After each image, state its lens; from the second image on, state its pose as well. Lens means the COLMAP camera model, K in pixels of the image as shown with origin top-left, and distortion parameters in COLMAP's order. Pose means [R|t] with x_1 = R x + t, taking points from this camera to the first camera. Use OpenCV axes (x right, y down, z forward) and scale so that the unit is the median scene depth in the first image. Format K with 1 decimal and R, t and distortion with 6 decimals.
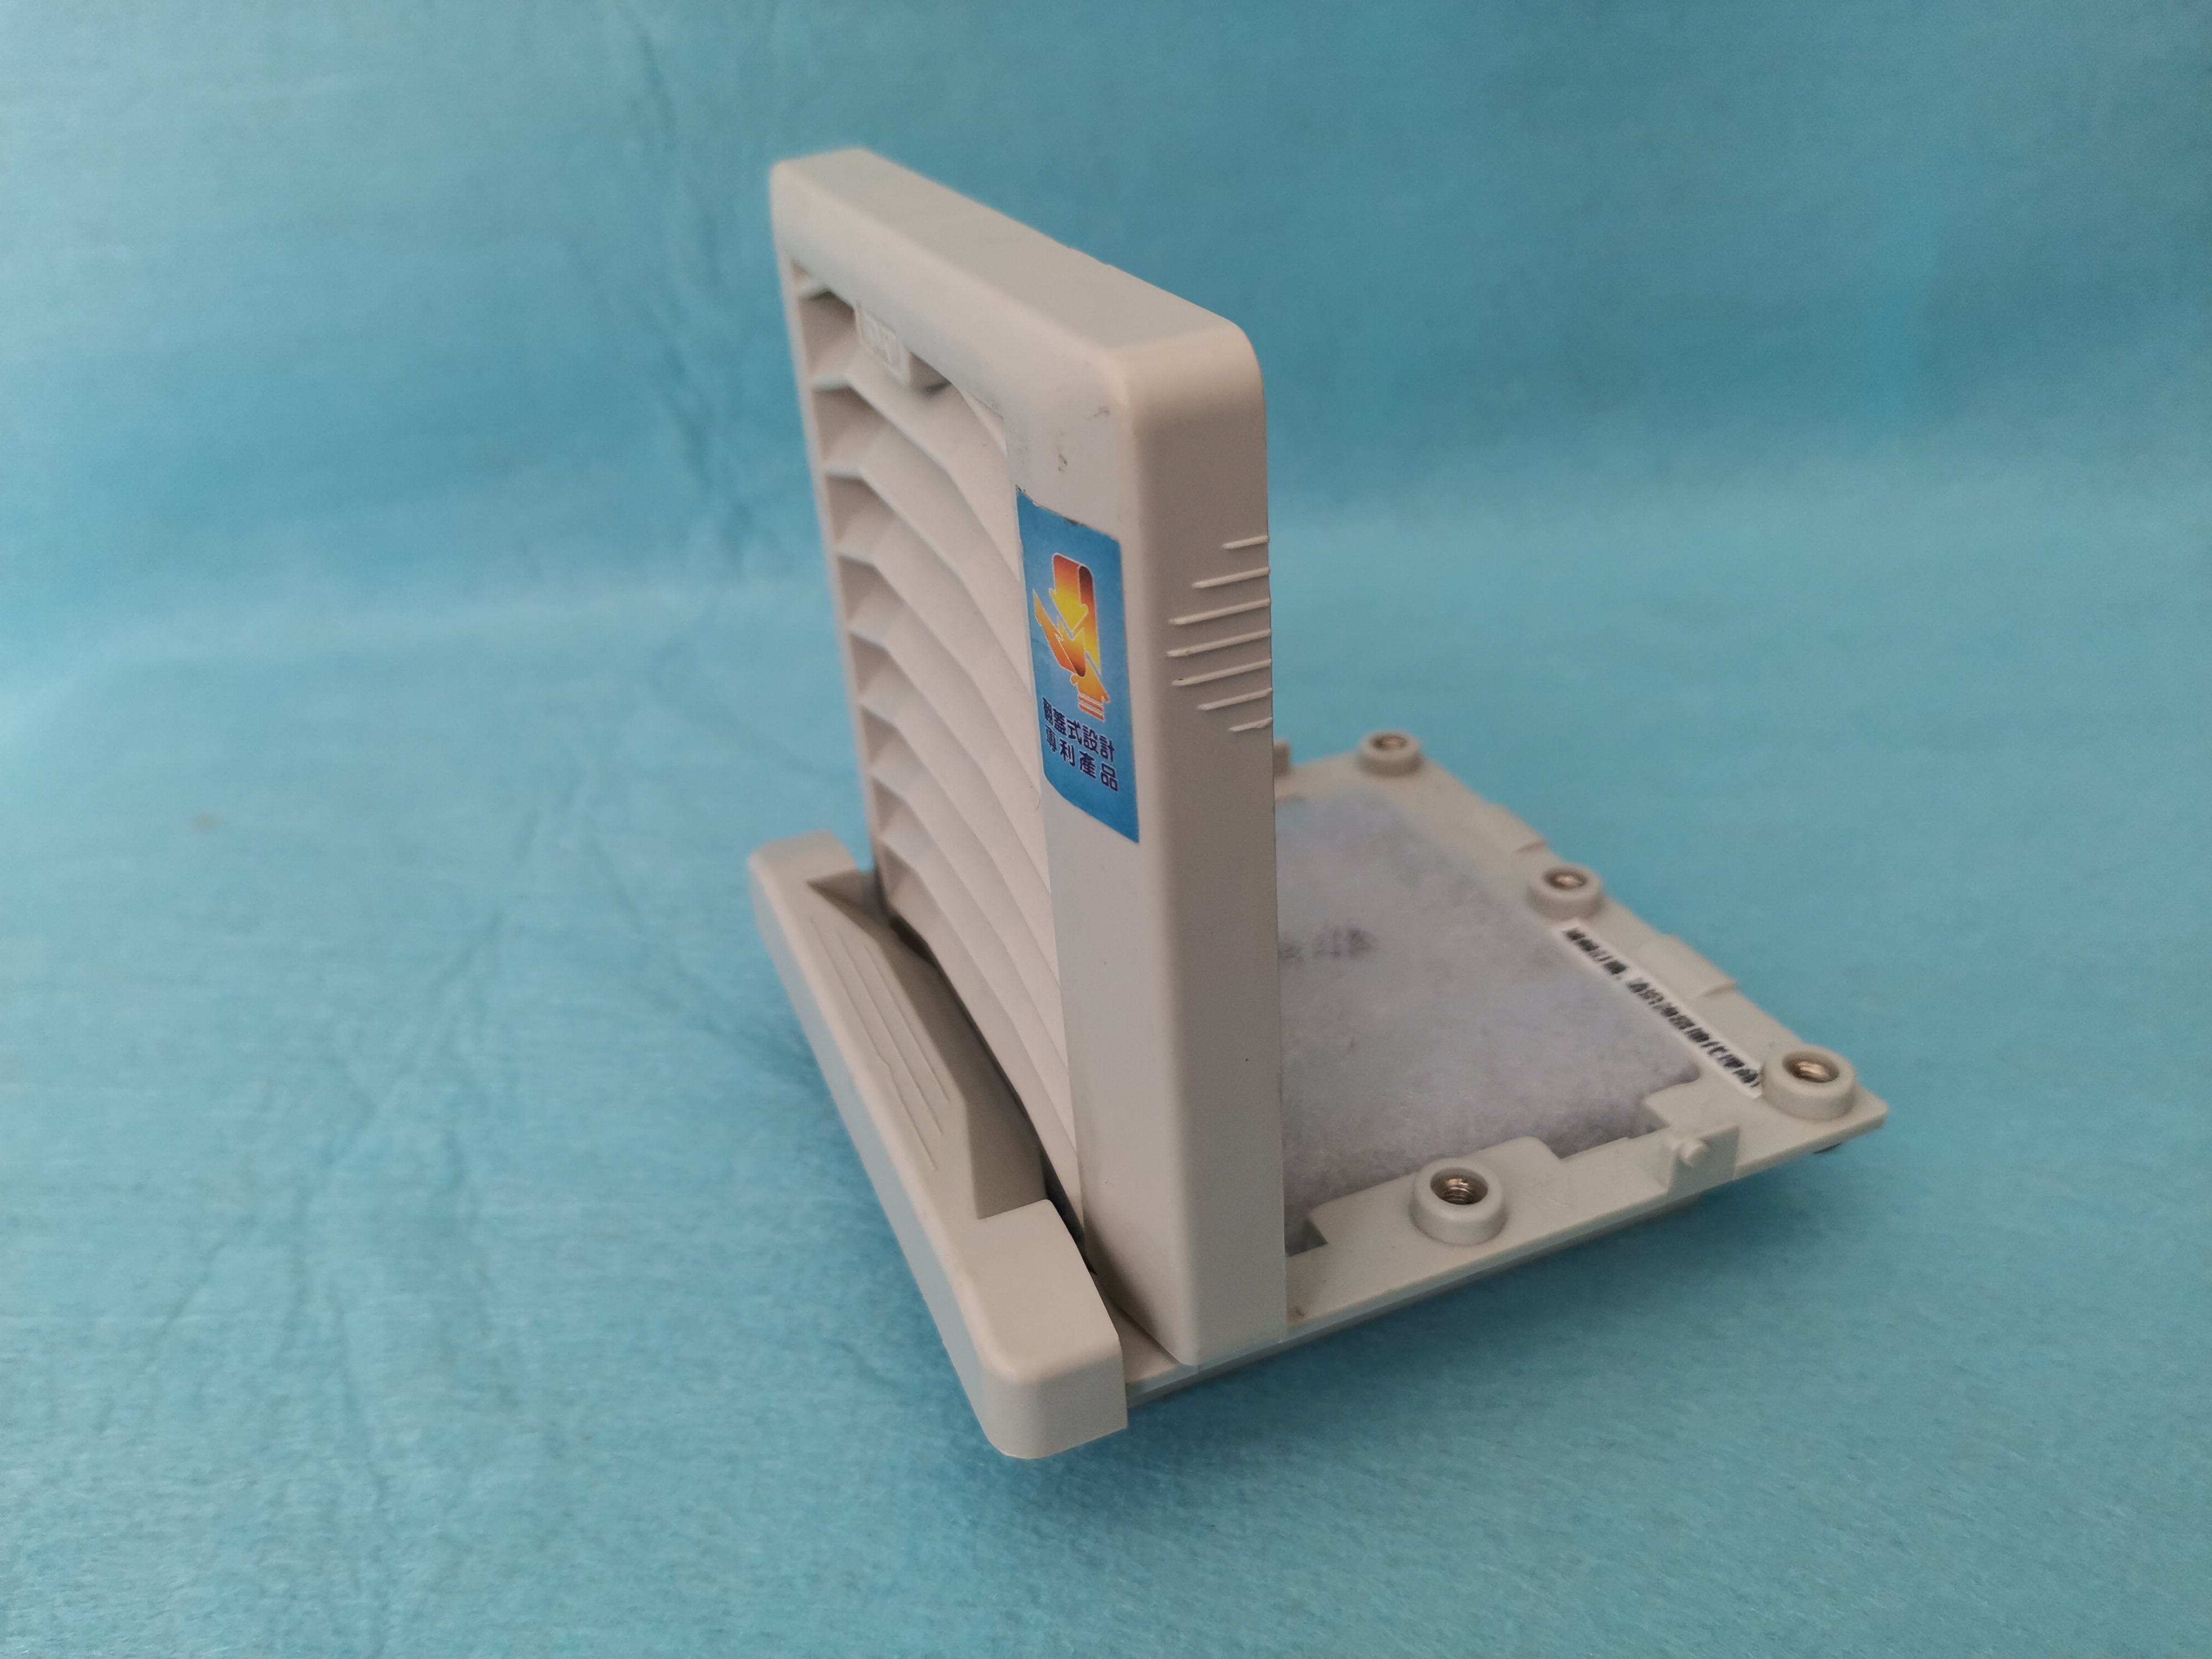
lens RADIAL K [[1856.5, 0, 1106.0], [0, 1856.5, 829.5], [0, 0, 1]] dist [0.045357, -0.120995]
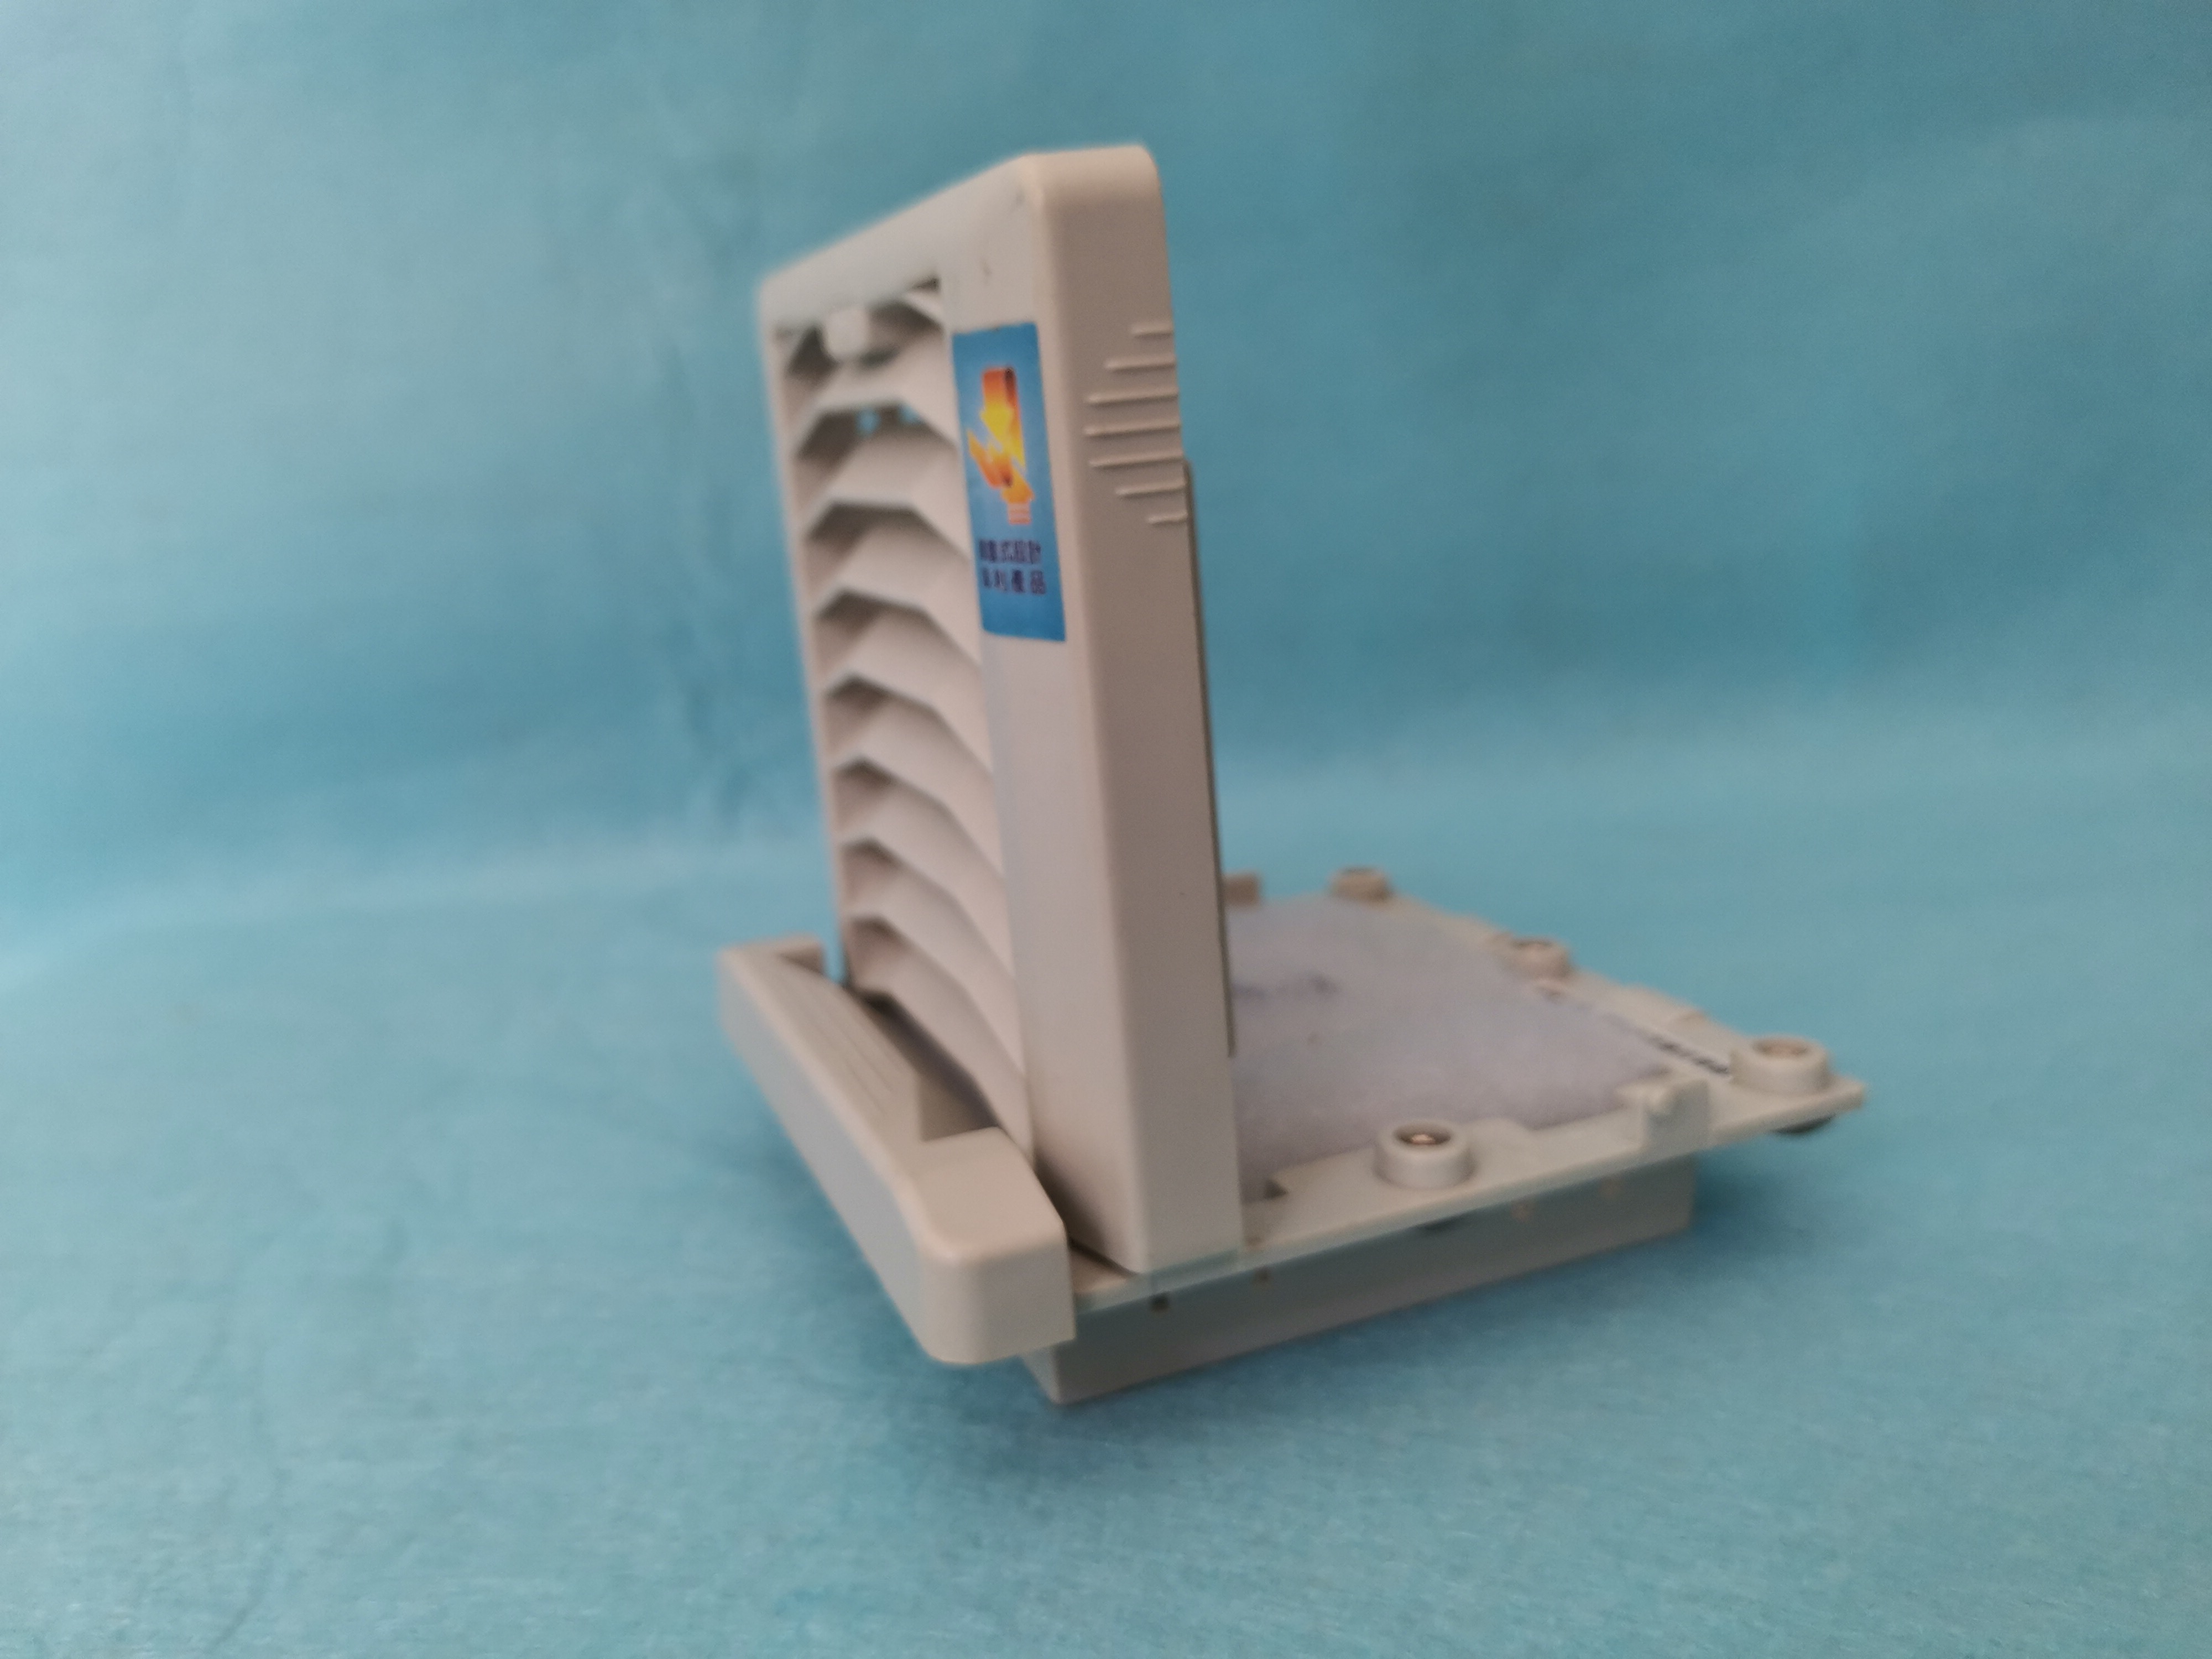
lens RADIAL K [[1856.5, 0, 1106.0], [0, 1856.5, 829.5], [0, 0, 1]] dist [0.045357, -0.120995]
pose [[0.999811, -0.017072, -0.009323, 0.036550], [0.013843, 0.961186, -0.275553, 0.299864], [0.013666, 0.275372, 0.961241, 0.024676]]
